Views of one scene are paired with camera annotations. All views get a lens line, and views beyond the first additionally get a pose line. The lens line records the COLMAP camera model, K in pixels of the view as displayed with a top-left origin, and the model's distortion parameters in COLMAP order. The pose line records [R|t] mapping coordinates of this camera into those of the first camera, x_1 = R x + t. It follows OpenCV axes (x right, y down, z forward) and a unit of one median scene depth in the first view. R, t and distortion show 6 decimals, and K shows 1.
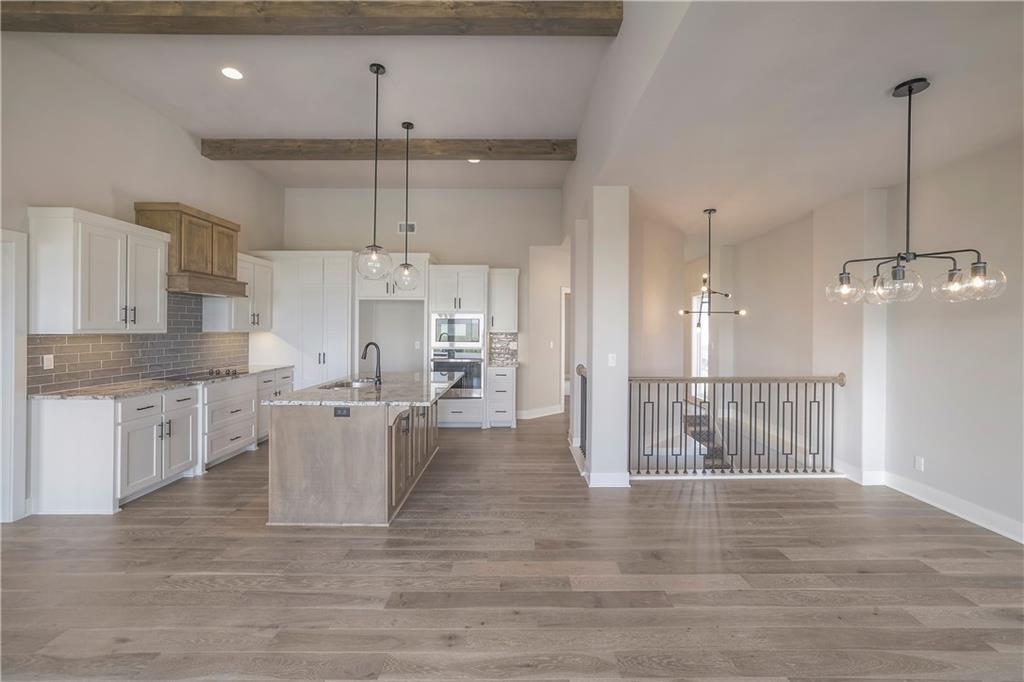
lens RADIAL K [[443.0, 0, 520.3], [0, 443.0, 324.1], [0, 0, 1]] dist [-0.027131, 0.012342]
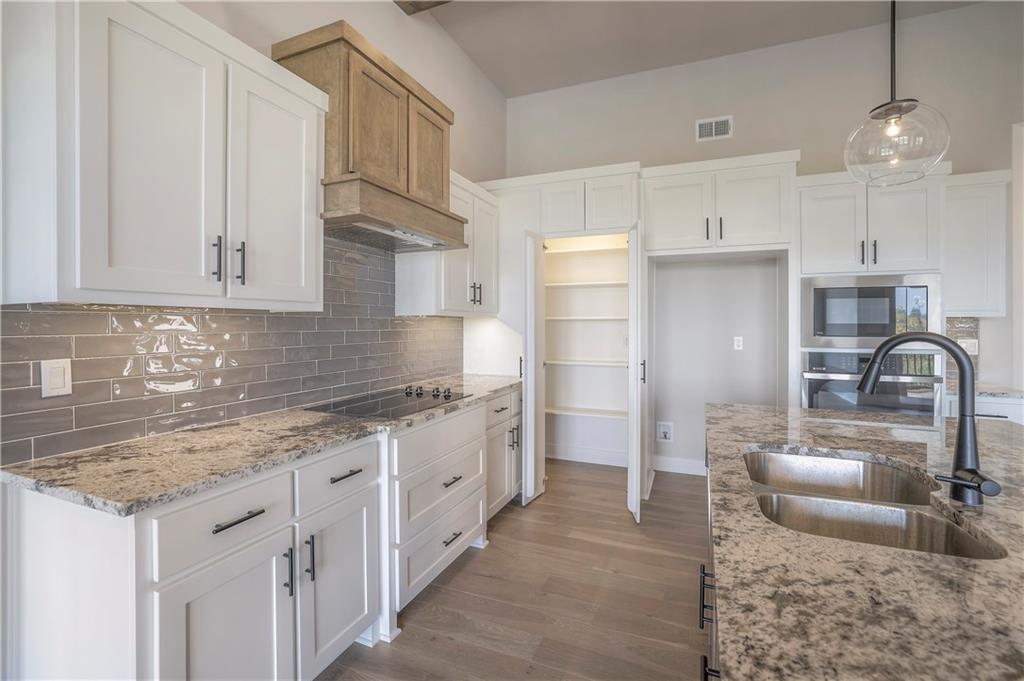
lens RADIAL K [[446.9, 0, 513.9], [0, 446.9, 326.0], [0, 0, 1]] dist [-0.021890, 0.000682]
pose [[0.921370, -0.002070, -0.388681, -0.454020], [0.006140, 0.999939, 0.009231, 0.032960], [0.388638, -0.010892, 0.921326, 0.663068]]
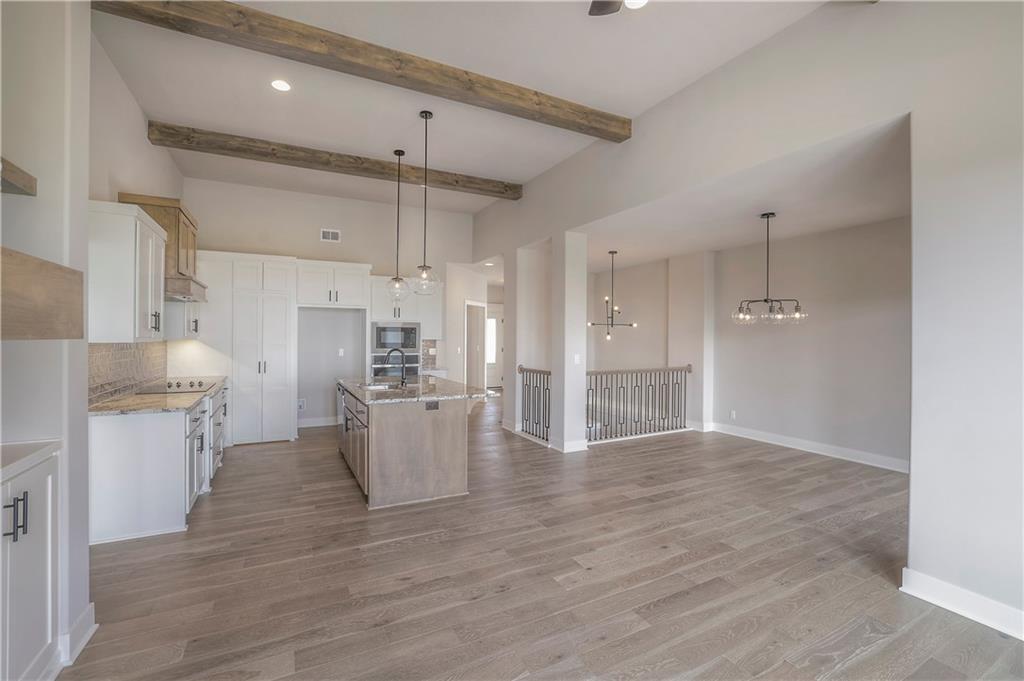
lens RADIAL K [[452.6, 0, 511.6], [0, 452.6, 332.2], [0, 0, 1]] dist [-0.045029, 0.014524]
pose [[0.888292, 0.004274, 0.459260, -0.597774], [-0.005445, 0.999984, 0.001226, -0.003513], [-0.459247, -0.003589, 0.888301, -0.149556]]
